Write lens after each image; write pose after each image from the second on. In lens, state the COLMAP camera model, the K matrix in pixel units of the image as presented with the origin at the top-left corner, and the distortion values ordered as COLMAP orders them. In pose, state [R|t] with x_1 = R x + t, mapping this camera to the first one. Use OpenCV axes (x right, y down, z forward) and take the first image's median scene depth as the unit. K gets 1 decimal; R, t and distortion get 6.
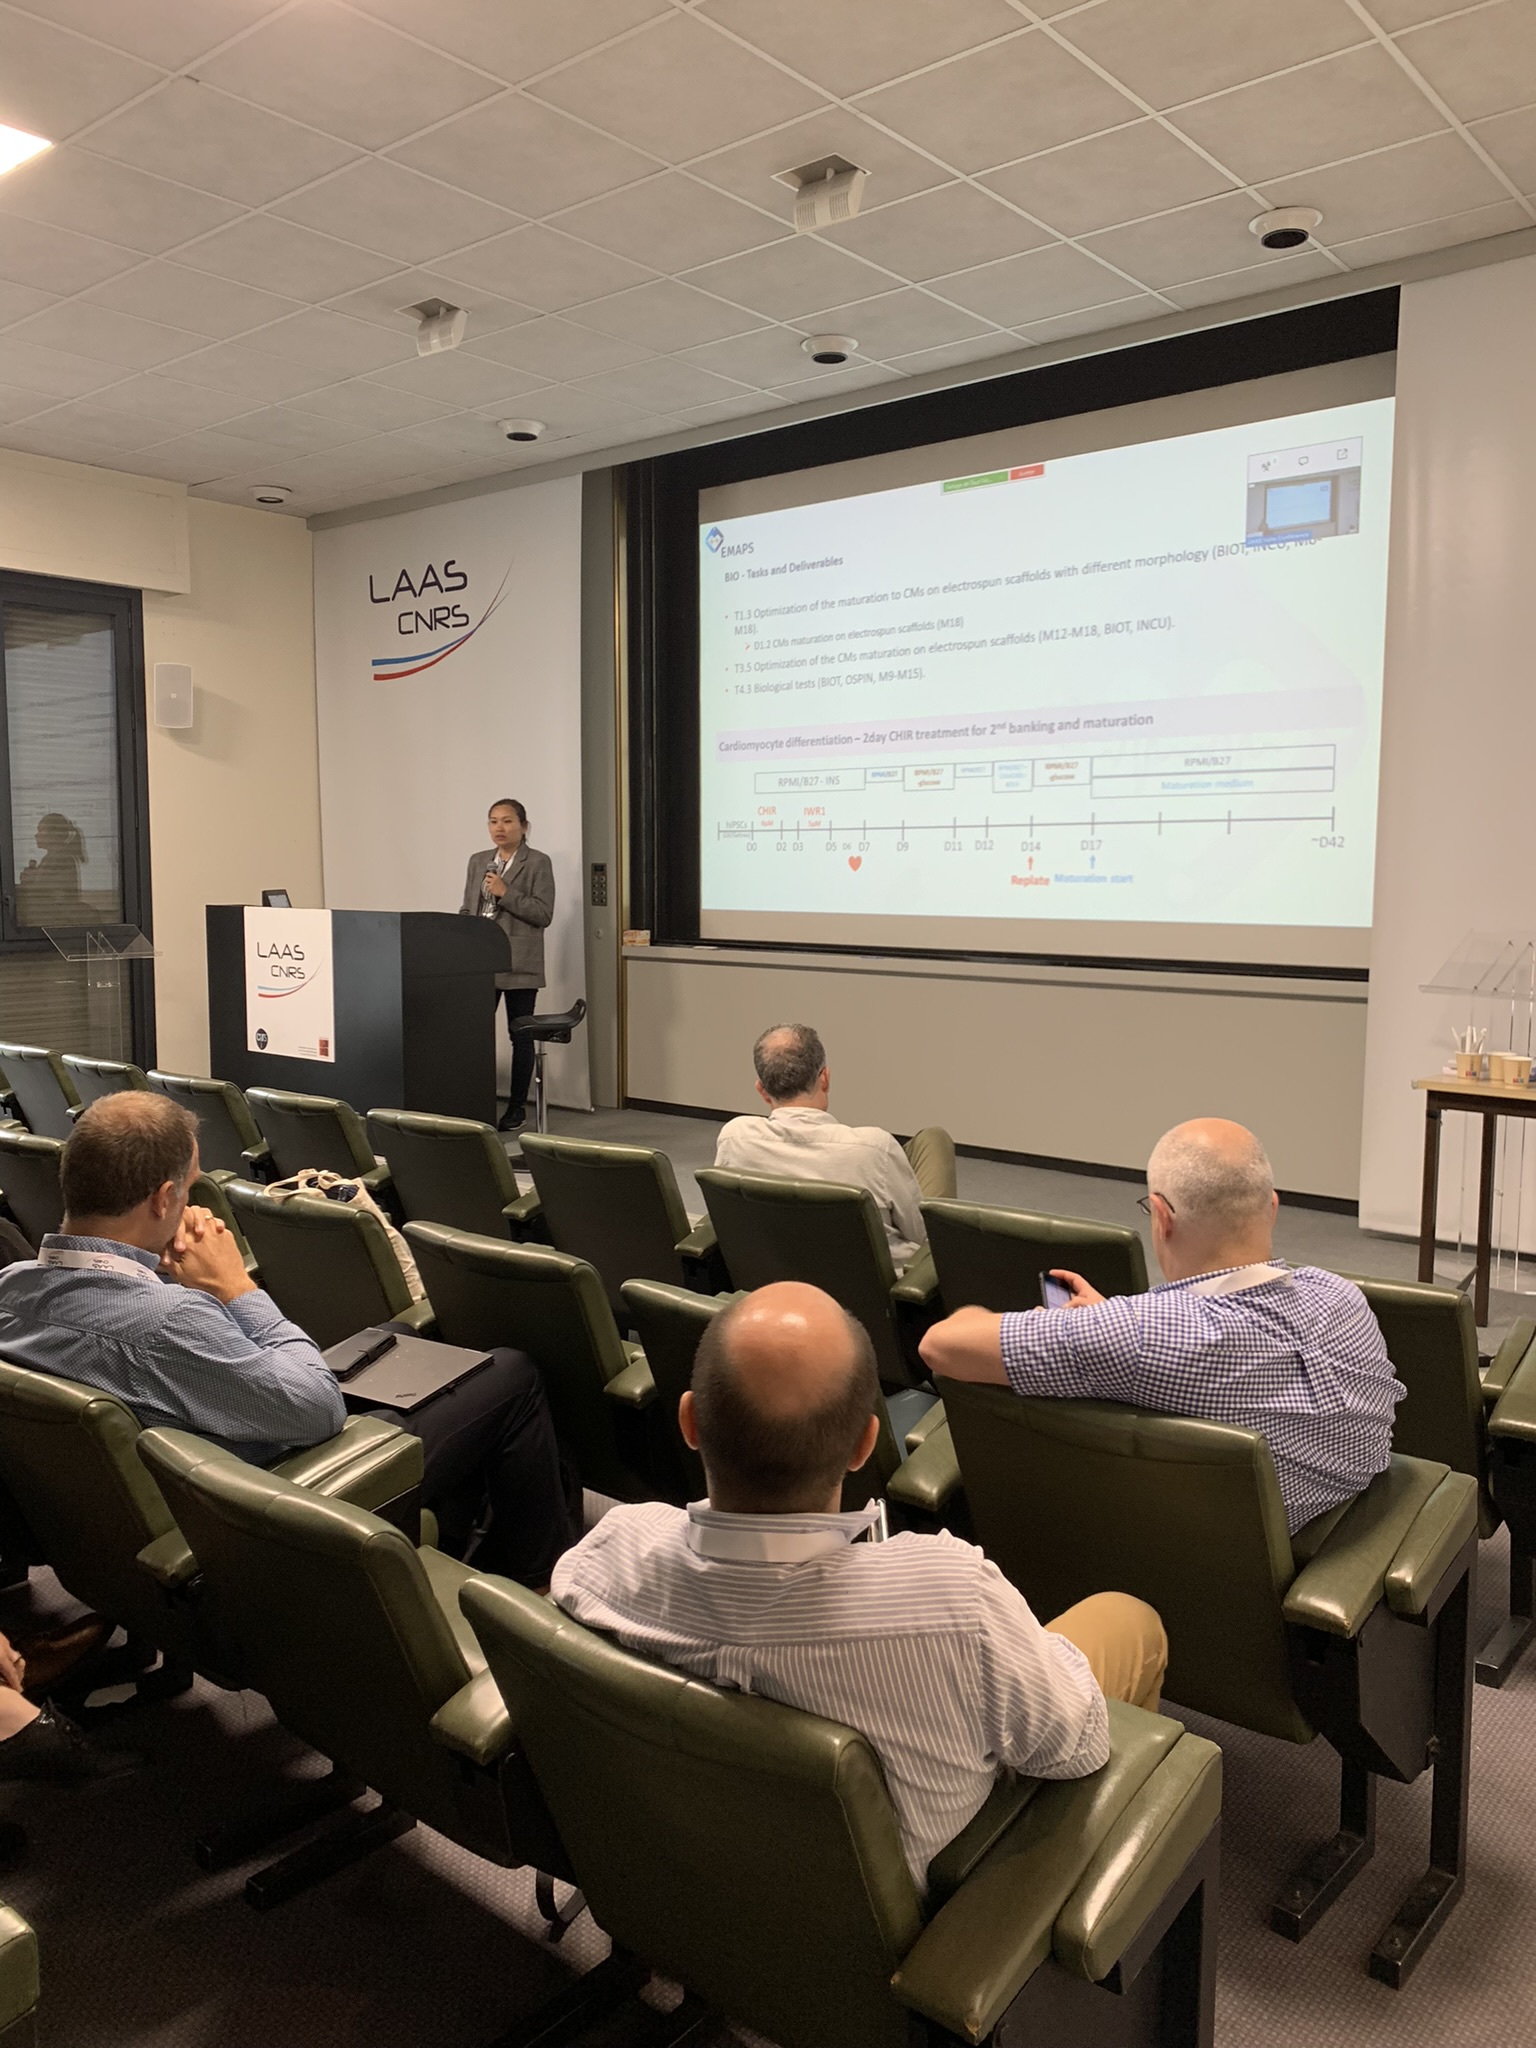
lens RADIAL K [[1598.9, 0, 776.4], [0, 1598.9, 1013.9], [0, 0, 1]] dist [0.007443, -0.014834]
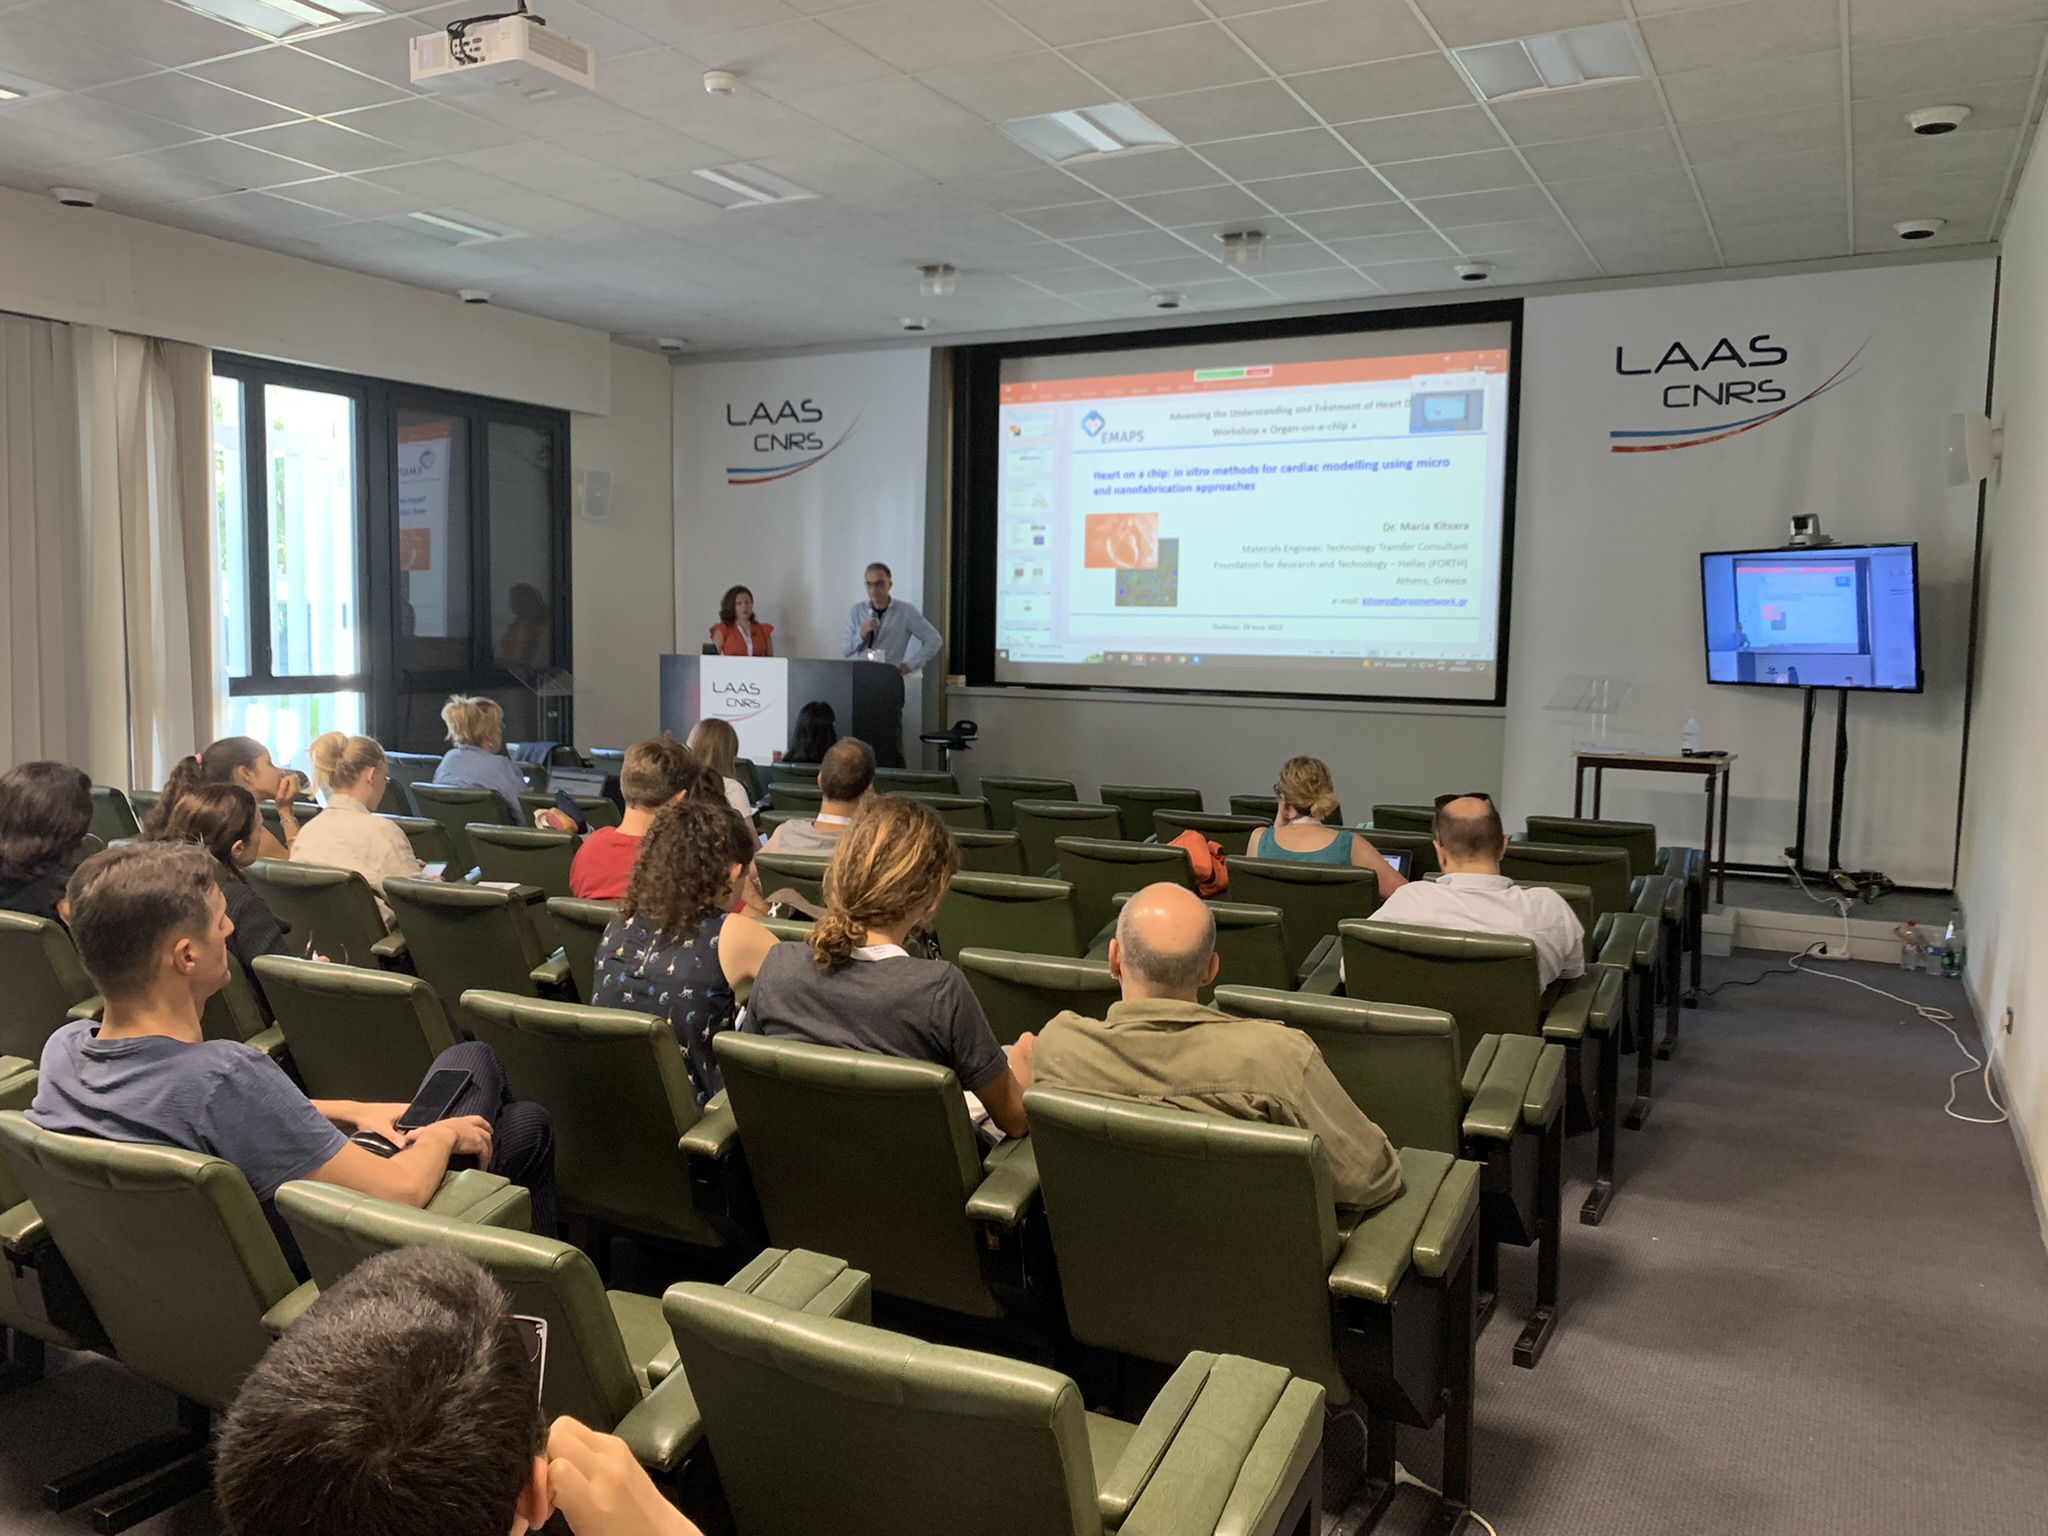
lens RADIAL K [[1598.9, 0, 1009.4], [0, 1598.9, 774.4], [0, 0, 1]] dist [0.007443, -0.014834]
pose [[0.979969, -0.006536, 0.199043, -0.315516], [0.006055, 0.999977, 0.003027, 0.029351], [-0.199058, -0.001761, 0.979986, -0.361275]]
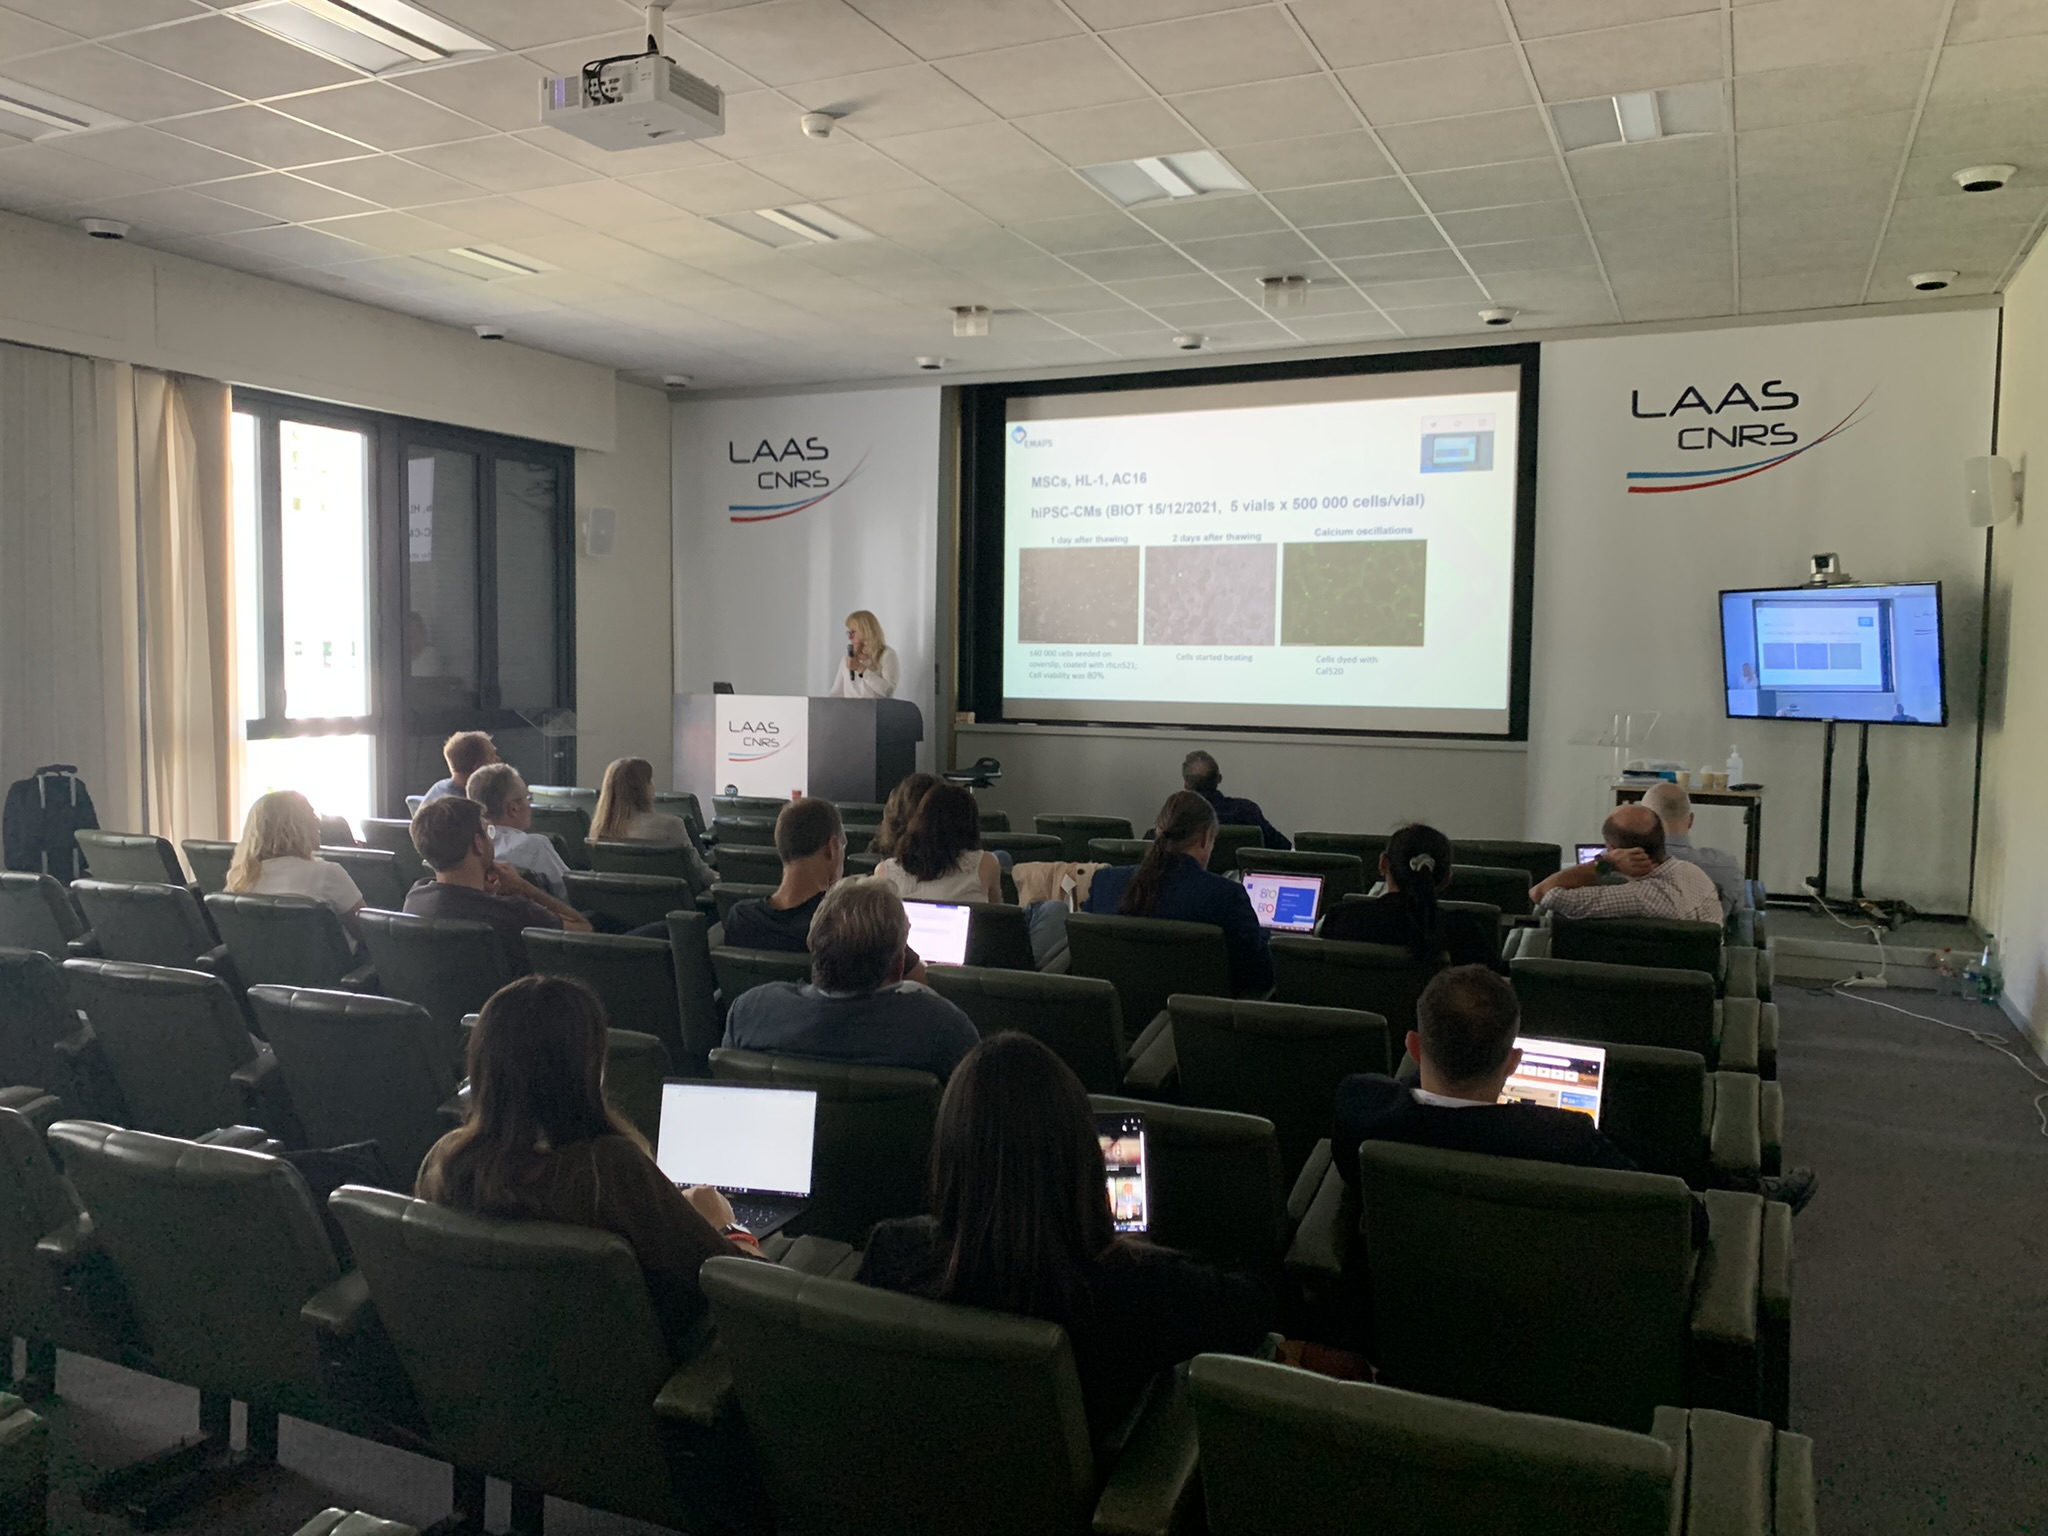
lens RADIAL K [[1598.9, 0, 1018.8], [0, 1598.9, 765.5], [0, 0, 1]] dist [0.007443, -0.014834]
pose [[0.966578, -0.008665, 0.256226, -0.393612], [0.015125, 0.999615, -0.023250, 0.025823], [-0.255926, 0.026348, 0.966337, -0.340708]]
